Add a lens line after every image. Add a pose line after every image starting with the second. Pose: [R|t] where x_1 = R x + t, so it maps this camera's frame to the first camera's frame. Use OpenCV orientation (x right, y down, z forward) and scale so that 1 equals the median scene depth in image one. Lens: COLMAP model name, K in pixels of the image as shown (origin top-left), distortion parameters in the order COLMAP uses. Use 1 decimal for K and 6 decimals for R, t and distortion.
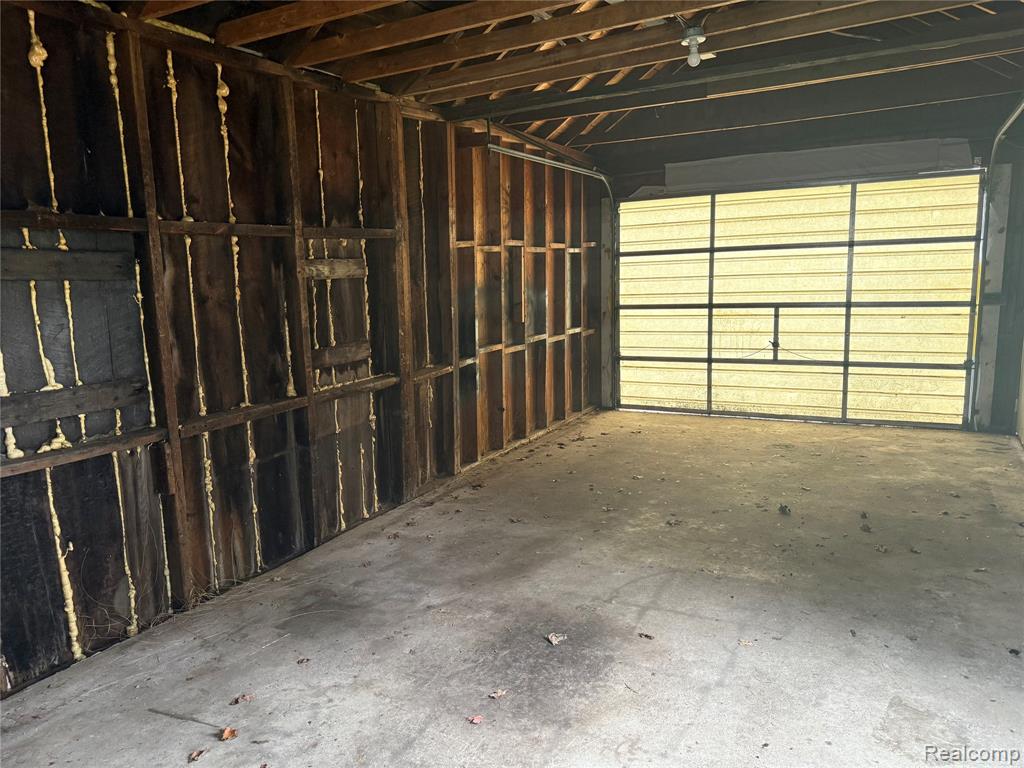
lens RADIAL K [[713.5, 0, 510.1], [0, 713.5, 387.2], [0, 0, 1]] dist [0.055958, -0.073033]
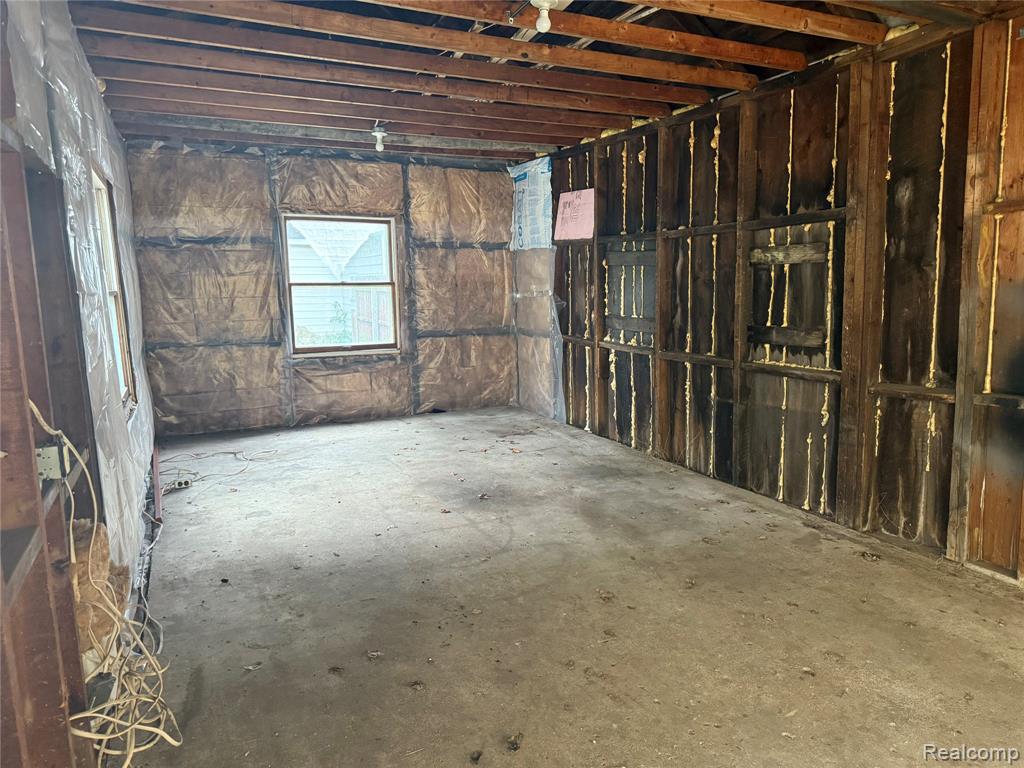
lens RADIAL K [[713.5, 0, 503.0], [0, 713.5, 382.2], [0, 0, 1]] dist [0.055958, -0.073033]
pose [[-0.604905, 0.155652, -0.780937, 0.796337], [-0.093048, 0.960175, 0.263451, -0.206105], [0.790843, 0.232027, -0.566331, 1.202229]]
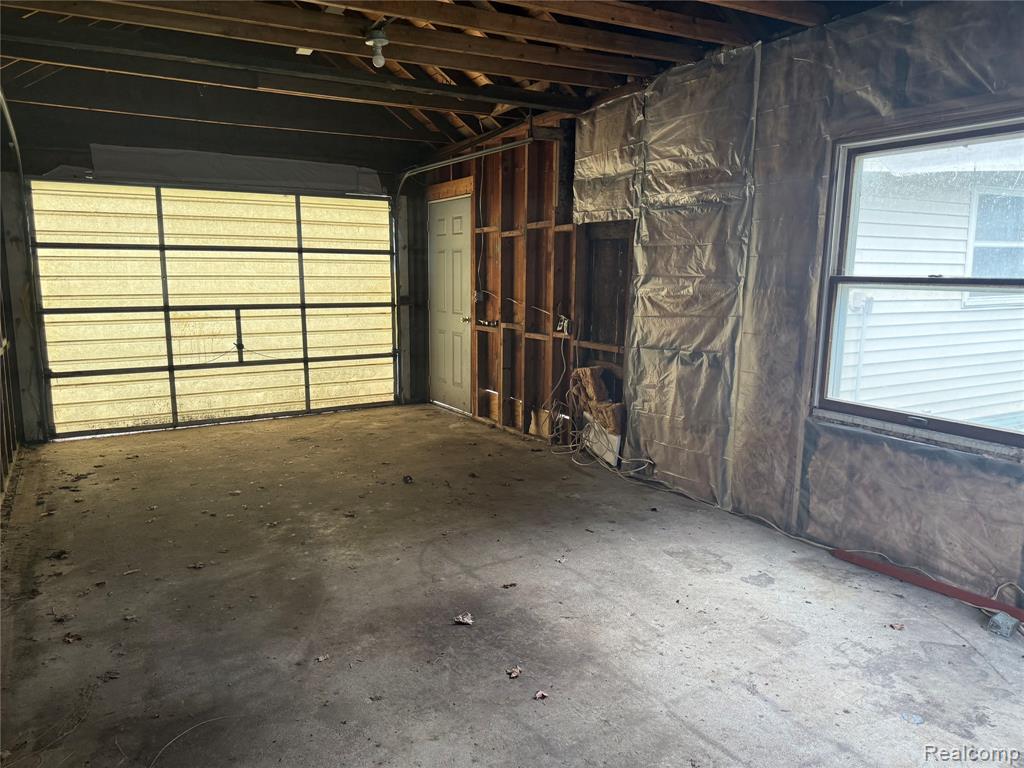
lens RADIAL K [[713.5, 0, 512.5], [0, 713.5, 384.7], [0, 0, 1]] dist [0.055958, -0.073033]
pose [[0.508077, -0.099680, 0.855524, -0.462064], [0.121282, 0.991664, 0.043516, -0.006321], [-0.852730, 0.081650, 0.515931, 0.255395]]
